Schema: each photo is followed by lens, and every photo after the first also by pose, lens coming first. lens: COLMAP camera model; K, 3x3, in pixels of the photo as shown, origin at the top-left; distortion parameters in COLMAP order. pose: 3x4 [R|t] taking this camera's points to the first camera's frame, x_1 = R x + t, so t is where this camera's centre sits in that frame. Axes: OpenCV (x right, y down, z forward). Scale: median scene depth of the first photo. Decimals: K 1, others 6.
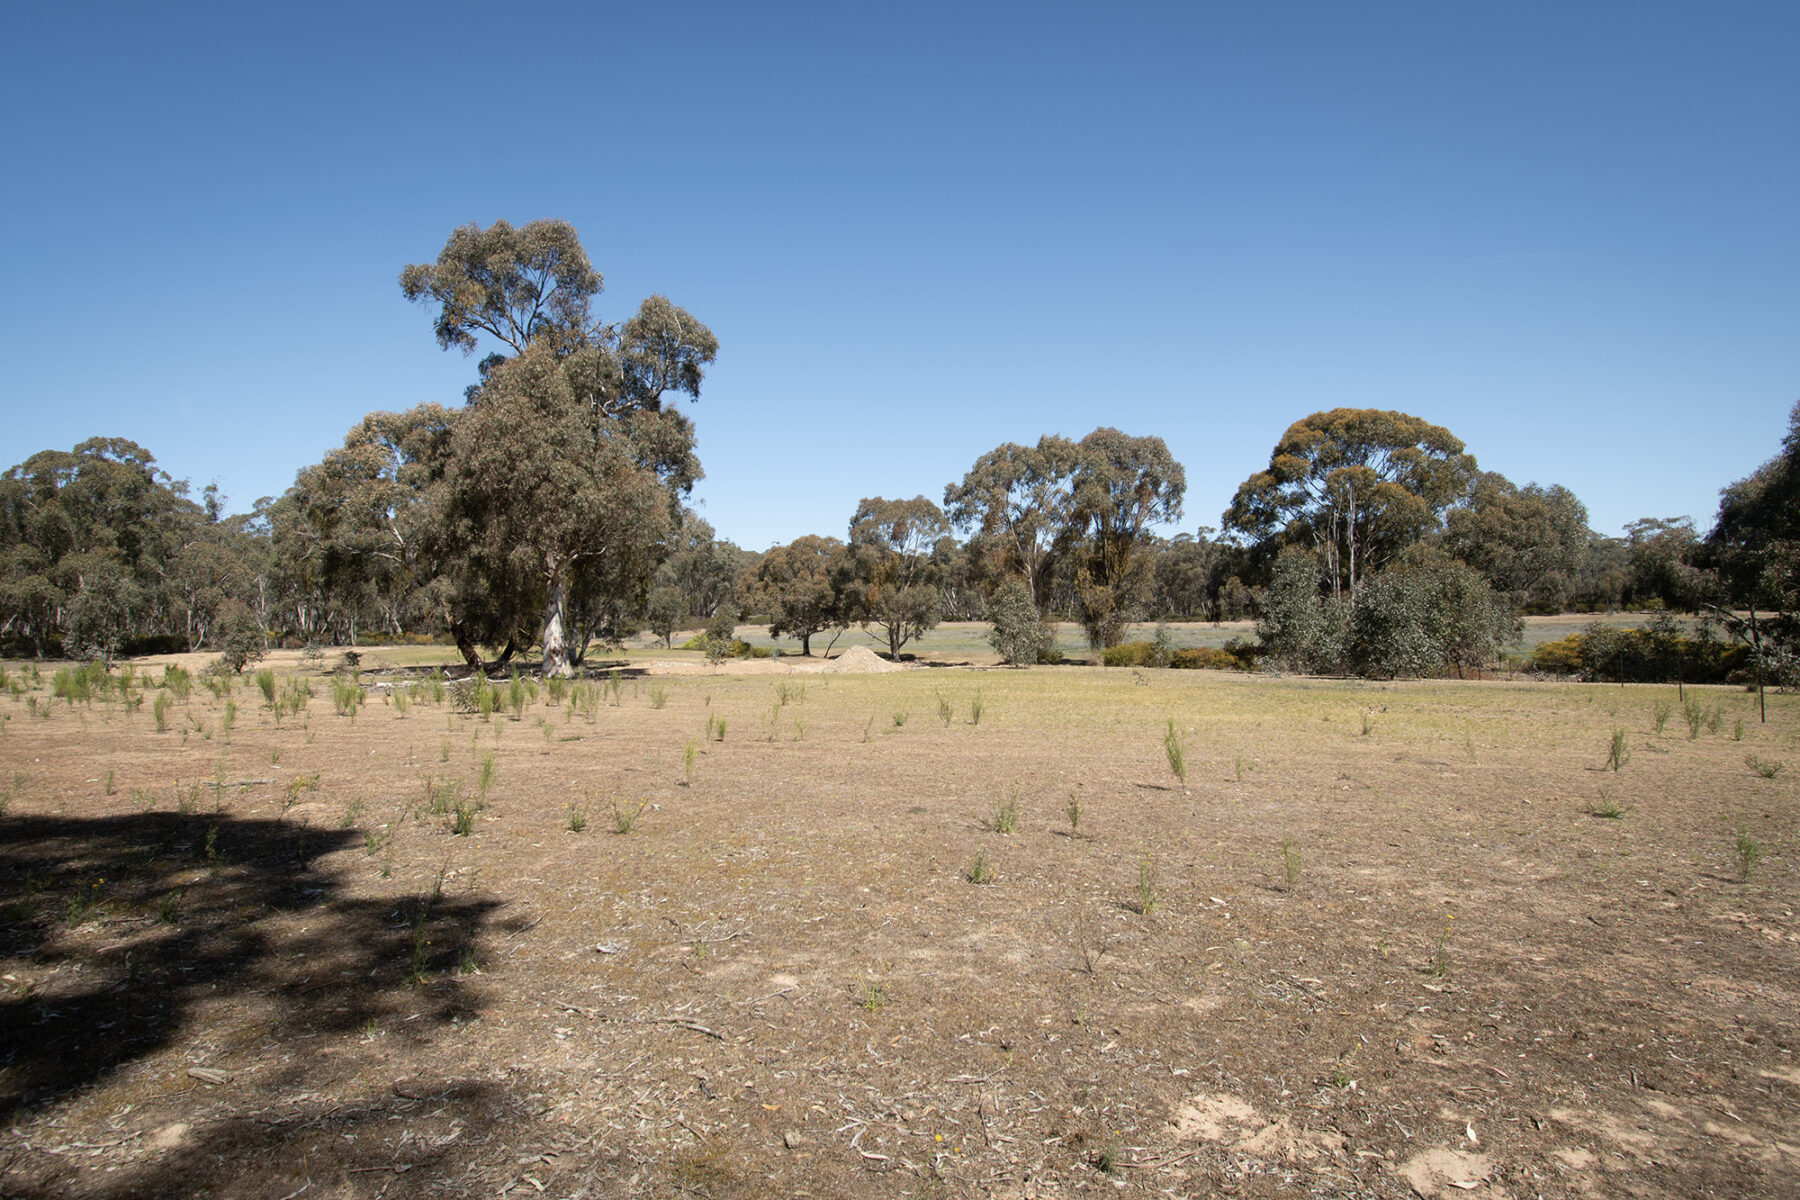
lens RADIAL K [[898.9, 0, 901.5], [0, 898.9, 600.7], [0, 0, 1]] dist [-0.001140, -0.002555]
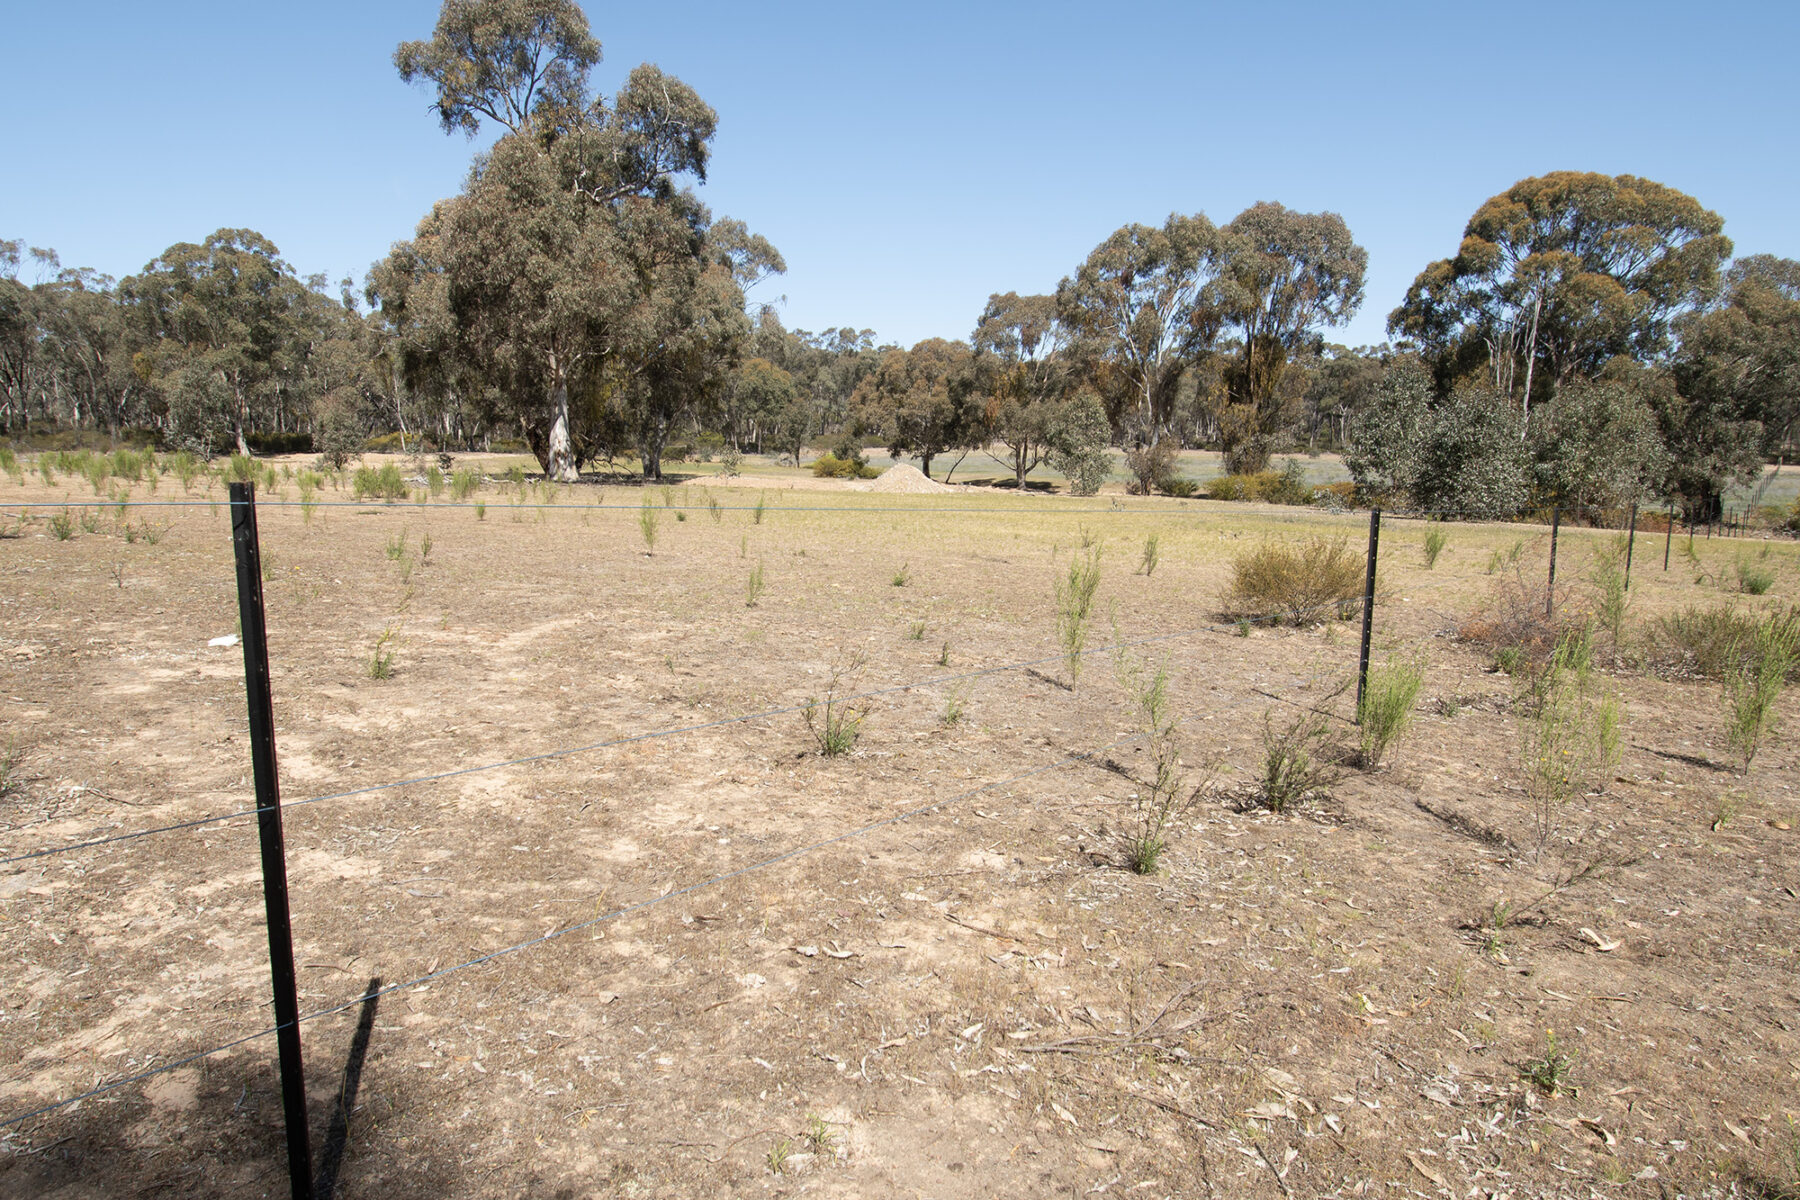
lens RADIAL K [[1070.3, 0, 898.7], [0, 1070.3, 603.7], [0, 0, 1]] dist [0.000086, -0.002725]
pose [[0.974599, 0.063588, -0.214740, 0.128818], [-0.026512, 0.984861, 0.171308, 0.003572], [0.222382, -0.161263, 0.961530, -0.039657]]
